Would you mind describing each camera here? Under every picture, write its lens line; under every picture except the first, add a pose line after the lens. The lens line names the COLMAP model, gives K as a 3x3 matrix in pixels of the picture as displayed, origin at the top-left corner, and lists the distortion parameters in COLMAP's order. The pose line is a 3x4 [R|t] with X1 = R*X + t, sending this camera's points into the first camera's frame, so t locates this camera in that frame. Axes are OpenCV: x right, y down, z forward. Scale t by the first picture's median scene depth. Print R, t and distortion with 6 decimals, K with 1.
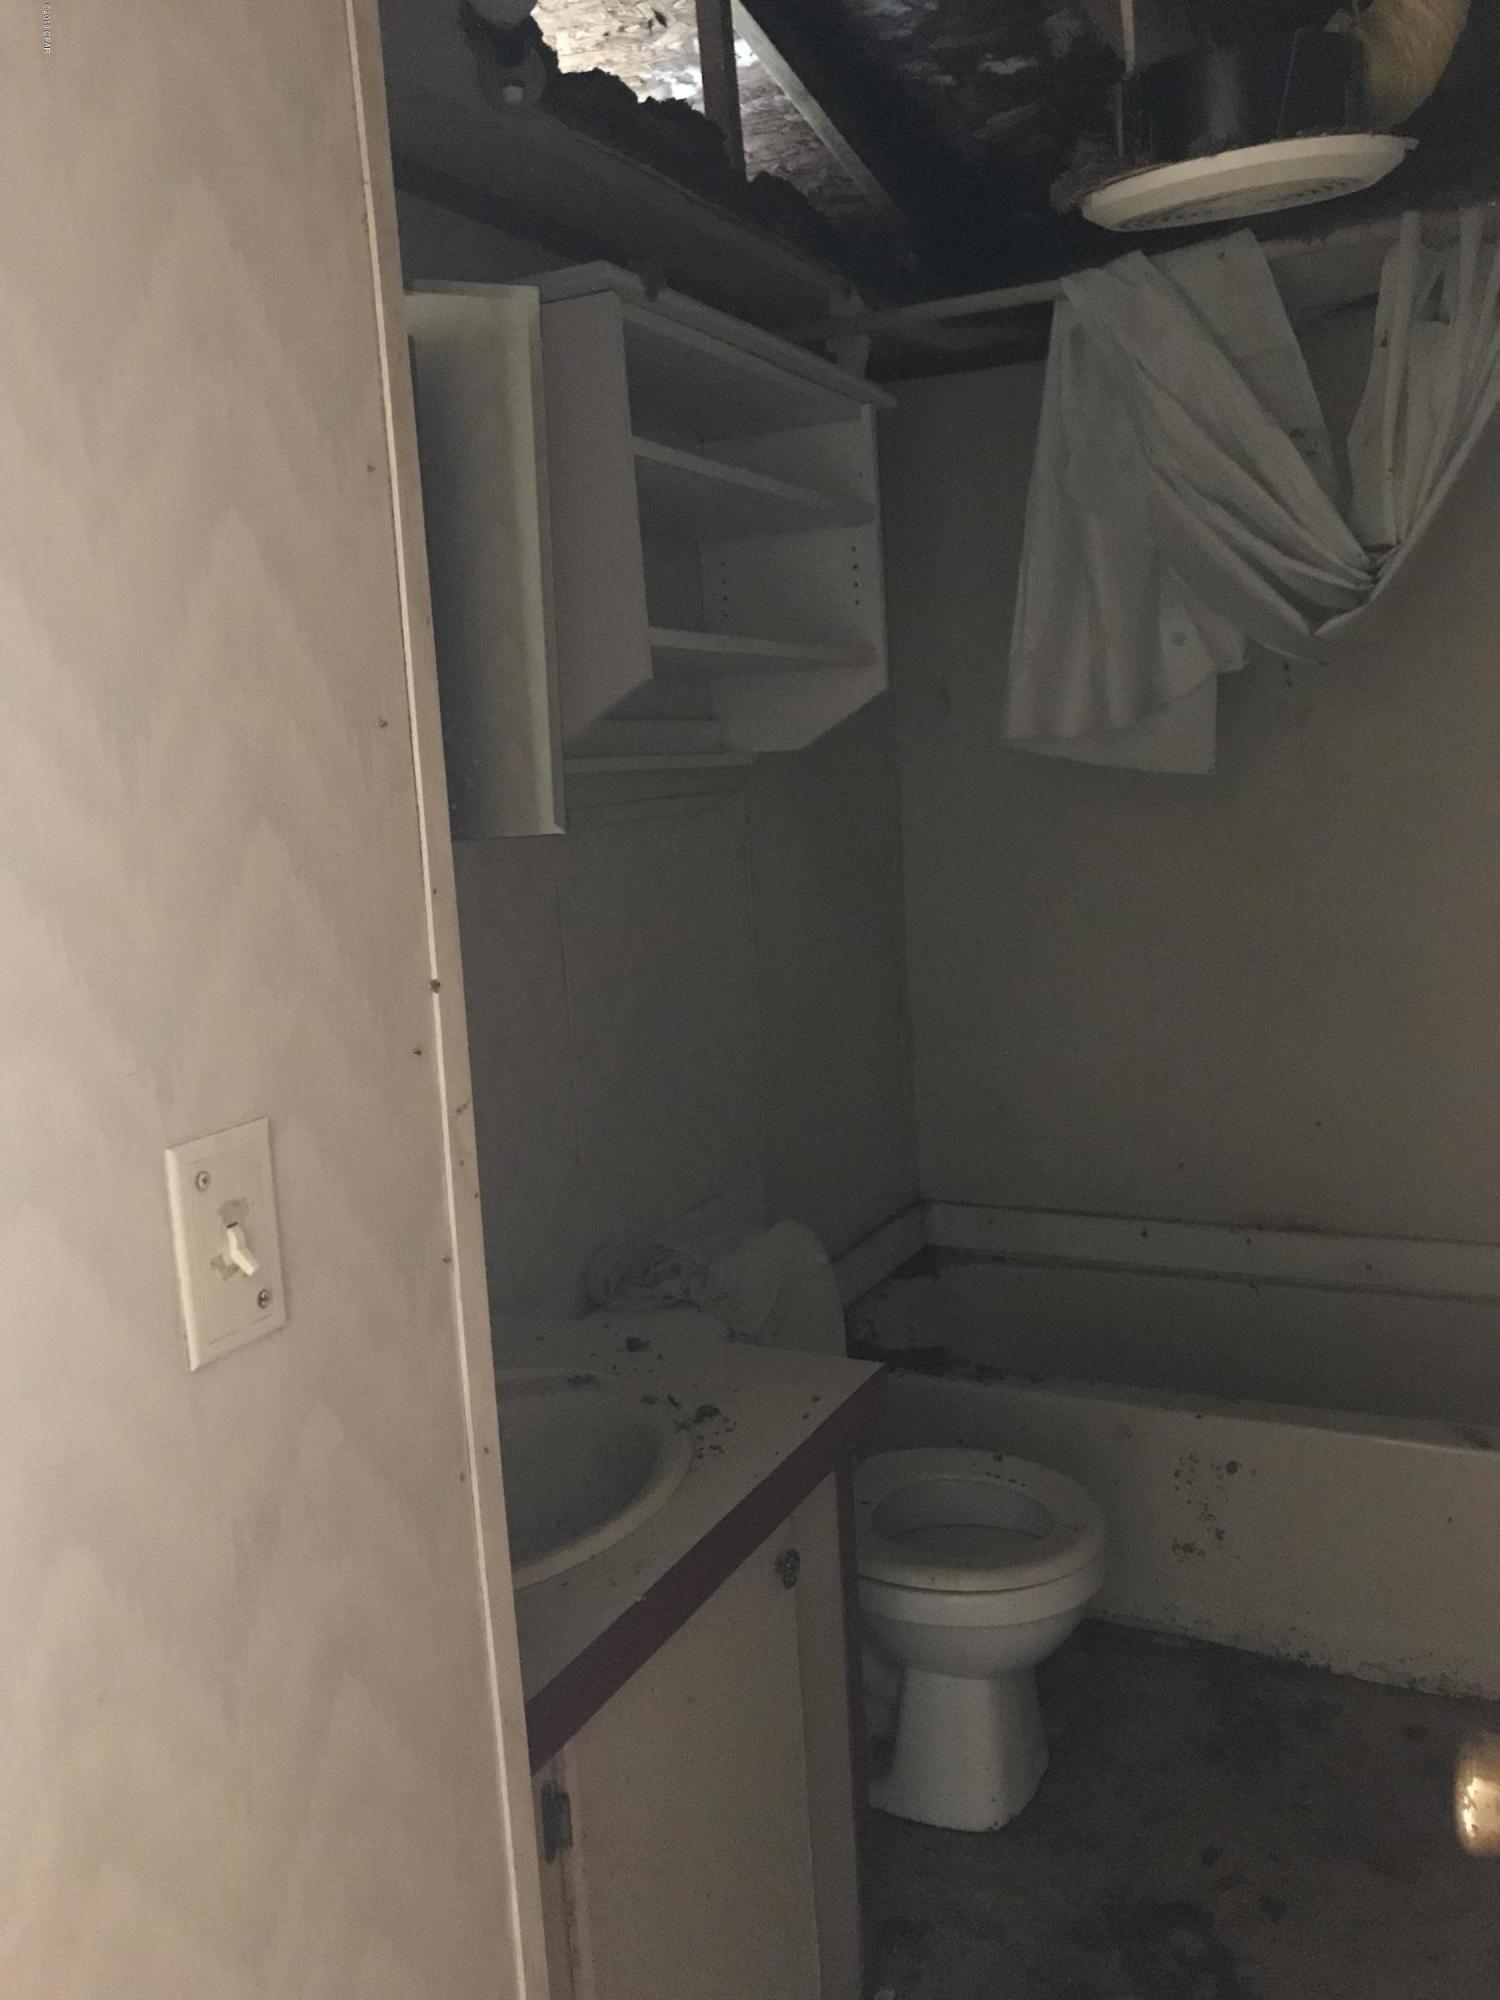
lens RADIAL K [[1647.5, 0, 751.4], [0, 1647.5, 989.2], [0, 0, 1]] dist [0.049253, -0.054070]
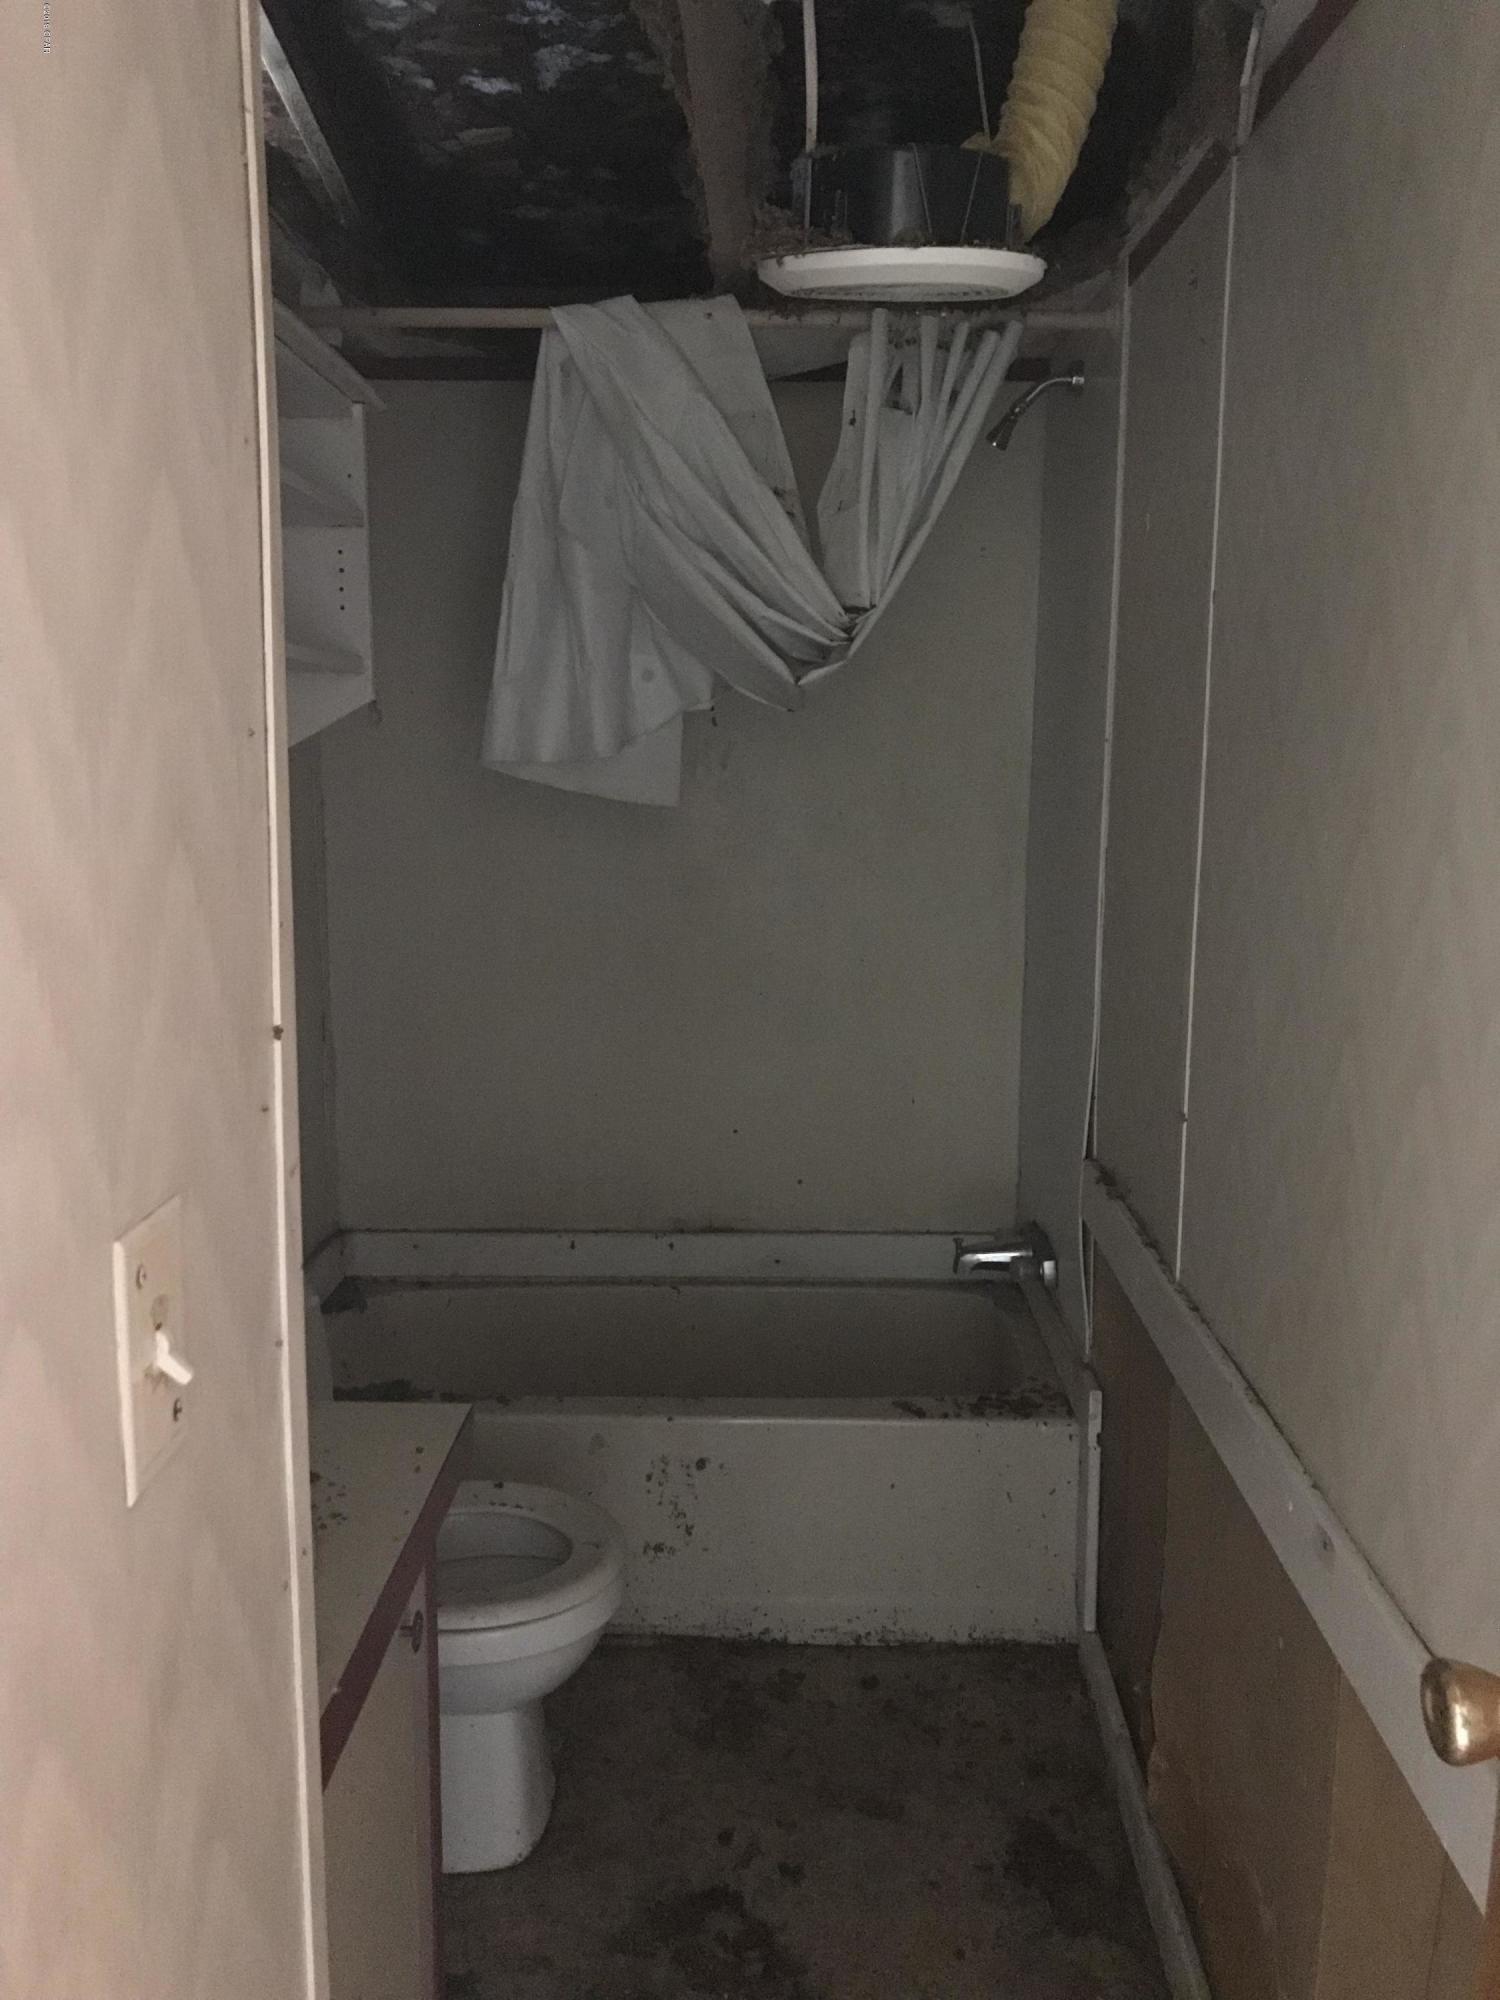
lens RADIAL K [[1647.5, 0, 757.6], [0, 1647.5, 992.0], [0, 0, 1]] dist [0.049253, -0.054070]
pose [[0.903228, -0.003655, 0.429145, -0.138364], [0.005870, 0.999975, -0.003839, -0.007633], [-0.429120, 0.005987, 0.903228, 0.037561]]
